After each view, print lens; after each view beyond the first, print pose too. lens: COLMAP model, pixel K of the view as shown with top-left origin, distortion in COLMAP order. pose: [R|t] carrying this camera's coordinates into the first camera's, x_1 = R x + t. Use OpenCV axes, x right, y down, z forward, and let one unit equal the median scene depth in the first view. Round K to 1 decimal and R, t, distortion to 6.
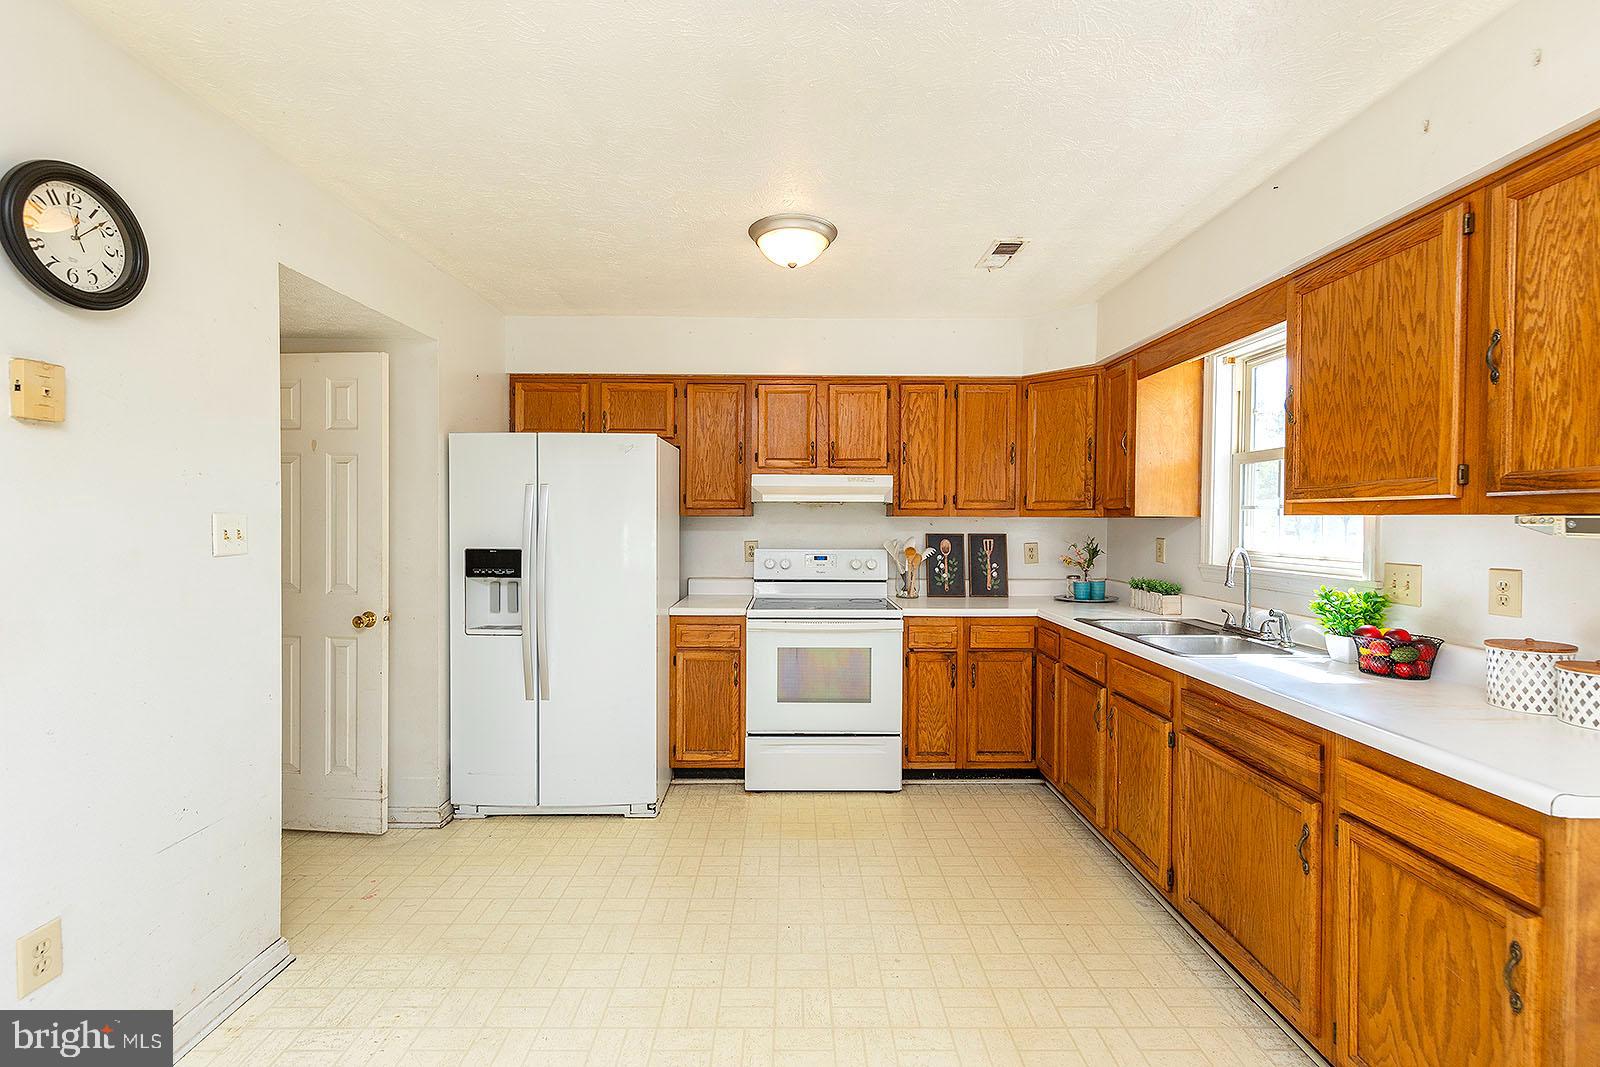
lens RADIAL K [[686.0, 0, 809.2], [0, 686.0, 531.8], [0, 0, 1]] dist [0.001137, -0.000312]
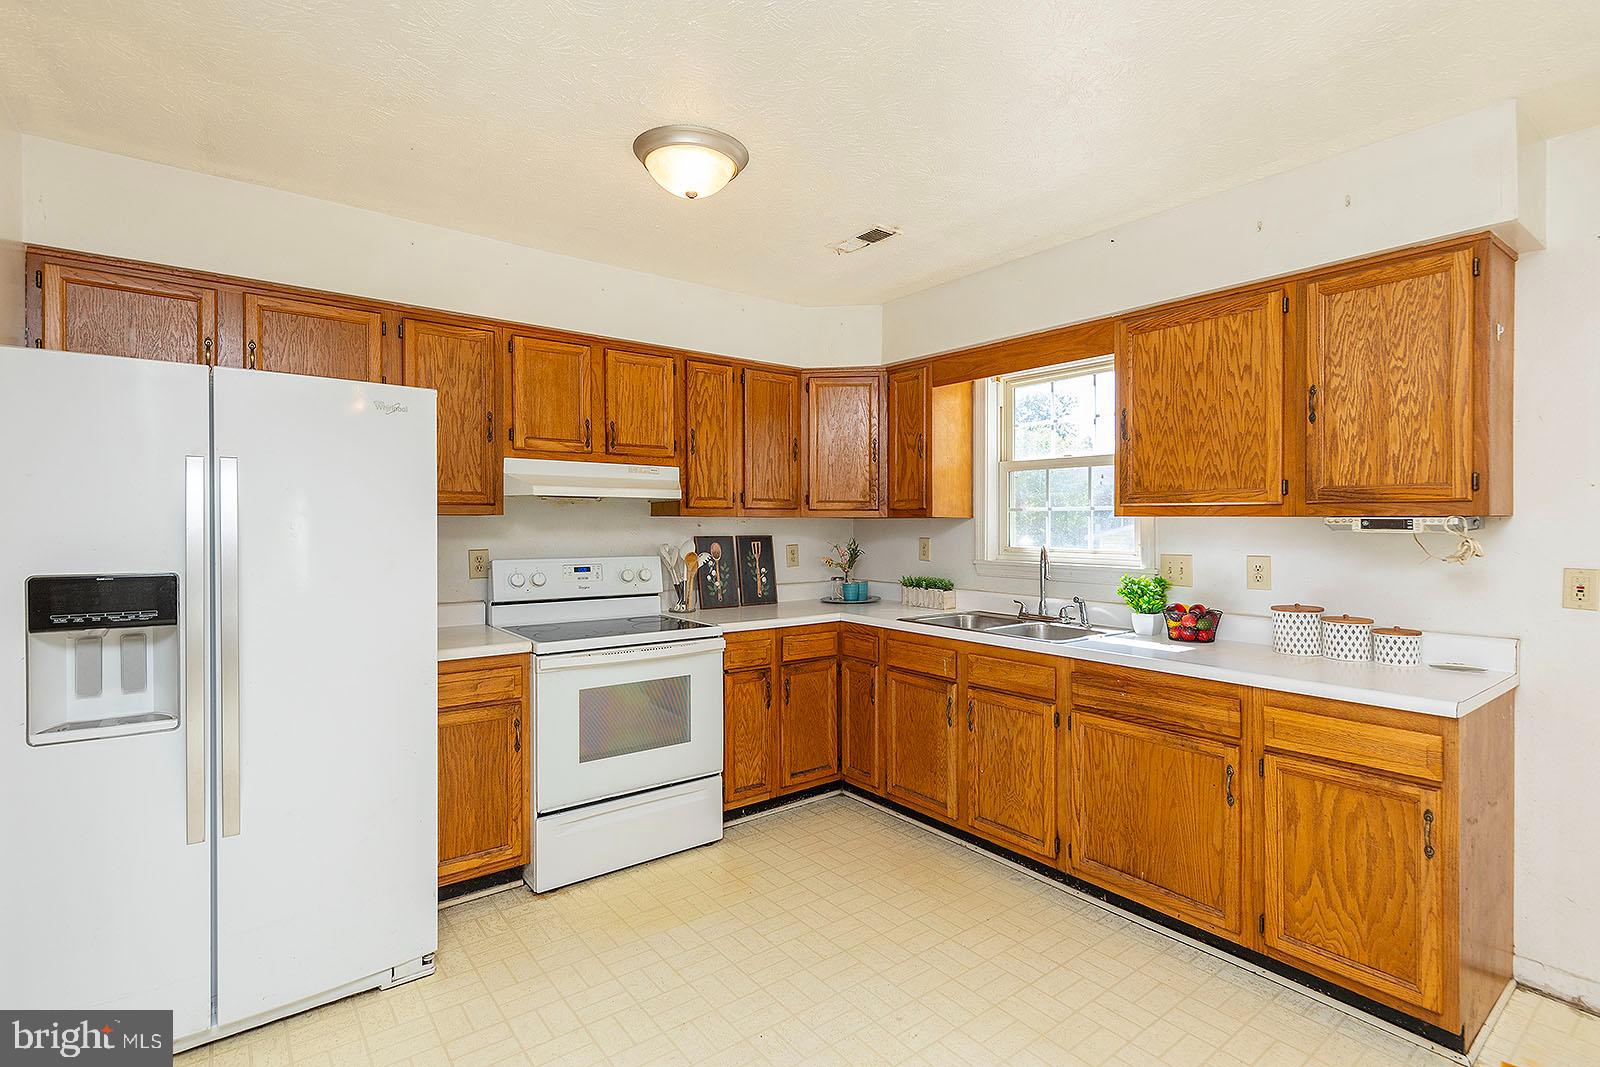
lens RADIAL K [[755.9, 0, 829.8], [0, 755.9, 528.1], [0, 0, 1]] dist [0.003440, 0.000582]
pose [[0.791162, -0.005739, 0.611580, -0.379962], [0.010556, 0.999935, -0.004273, -0.002553], [-0.611515, 0.009837, 0.791171, 0.197781]]
